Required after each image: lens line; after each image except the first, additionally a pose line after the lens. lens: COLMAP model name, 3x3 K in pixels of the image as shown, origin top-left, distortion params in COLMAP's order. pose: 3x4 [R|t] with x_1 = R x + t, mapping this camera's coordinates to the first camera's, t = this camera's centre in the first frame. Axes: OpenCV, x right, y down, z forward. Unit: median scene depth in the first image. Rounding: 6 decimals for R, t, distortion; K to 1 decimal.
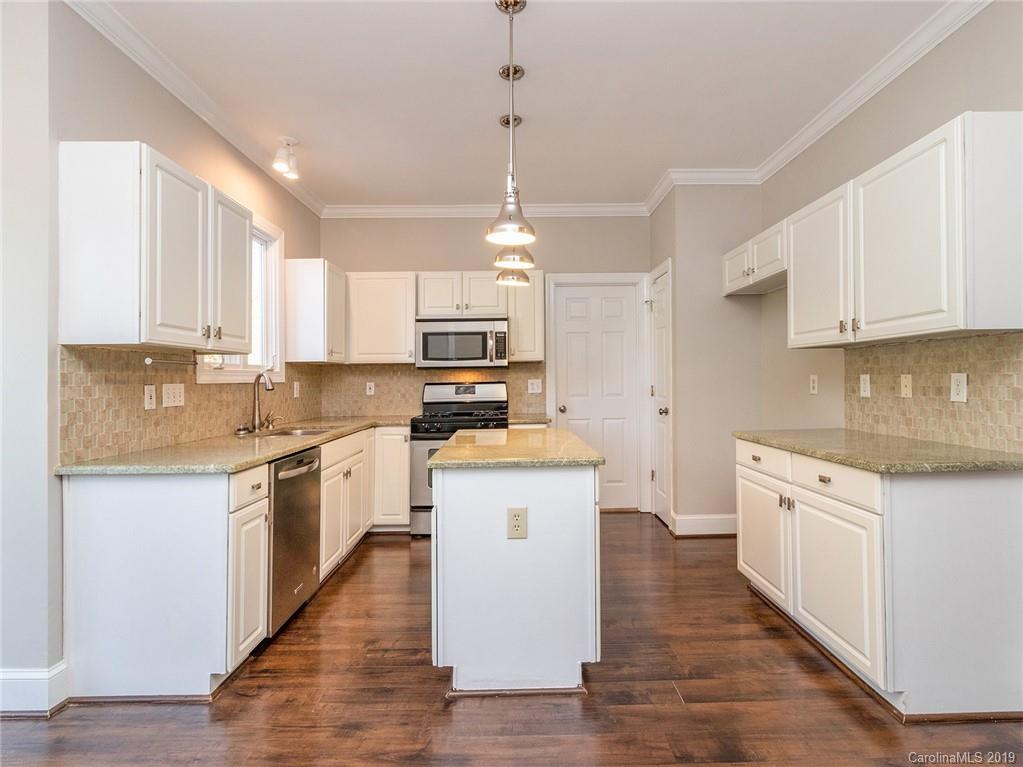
lens RADIAL K [[461.1, 0, 514.0], [0, 461.1, 370.7], [0, 0, 1]] dist [0.000866, 0.000111]
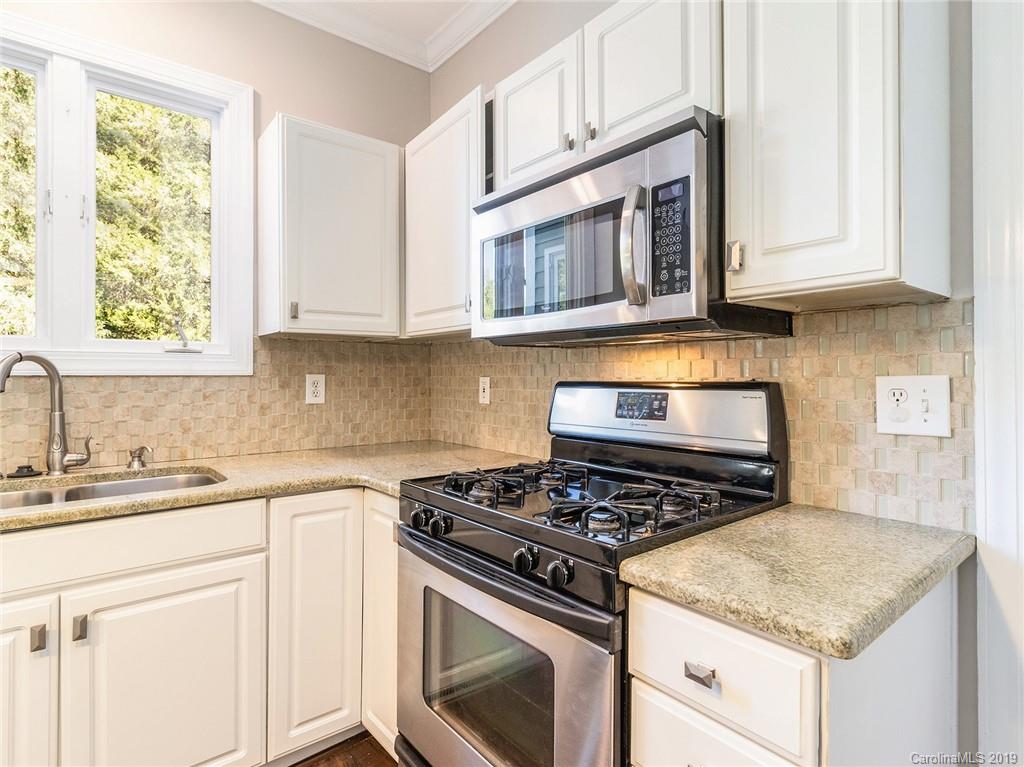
lens RADIAL K [[540.7, 0, 510.4], [0, 540.7, 378.8], [0, 0, 1]] dist [0.005435, 0.001184]
pose [[0.619917, 0.017473, -0.784473, 0.134407], [0.003389, 0.999683, 0.024944, 0.012913], [0.784660, -0.018122, 0.619661, 0.675591]]
